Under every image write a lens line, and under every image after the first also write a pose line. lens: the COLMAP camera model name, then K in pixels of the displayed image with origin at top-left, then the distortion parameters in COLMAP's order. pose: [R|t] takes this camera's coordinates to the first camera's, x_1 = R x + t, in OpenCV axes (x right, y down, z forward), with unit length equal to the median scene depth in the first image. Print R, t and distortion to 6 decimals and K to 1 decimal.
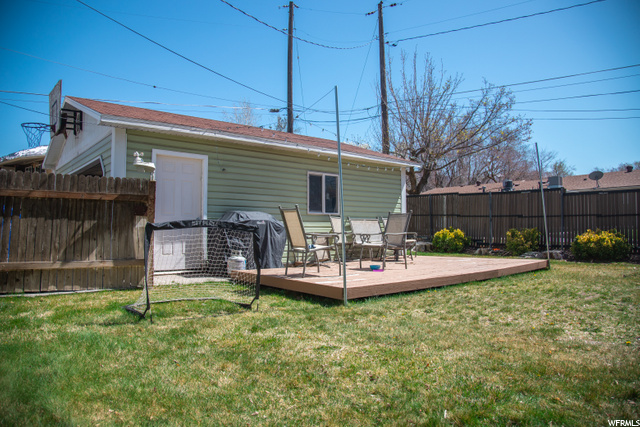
lens RADIAL K [[436.8, 0, 318.8], [0, 436.8, 215.2], [0, 0, 1]] dist [-0.110167, 0.046851]
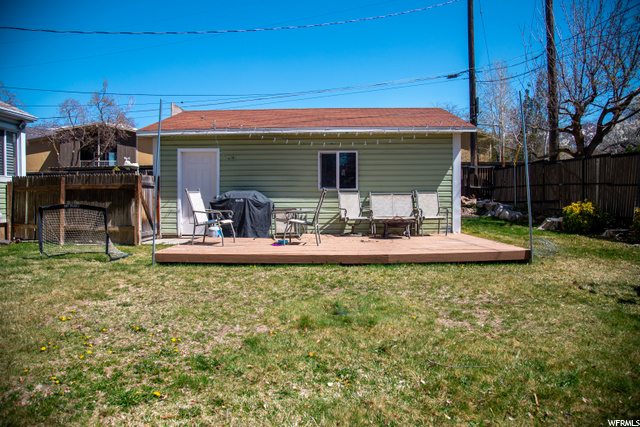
lens RADIAL K [[436.8, 0, 319.1], [0, 436.8, 210.9], [0, 0, 1]] dist [-0.110167, 0.046851]
pose [[0.744078, 0.015717, -0.667908, 0.658450], [0.028335, 0.998081, 0.055052, -0.011164], [0.667492, -0.059888, 0.742205, 0.181108]]
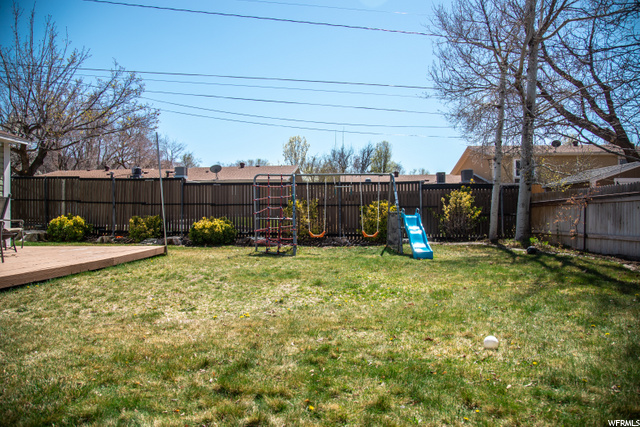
lens RADIAL K [[436.8, 0, 322.8], [0, 436.8, 215.5], [0, 0, 1]] dist [-0.110167, 0.046851]
pose [[0.681861, 0.003675, 0.731473, 0.024392], [-0.026242, 0.999467, 0.019441, -0.000510], [-0.731011, -0.032451, 0.681593, -0.004942]]
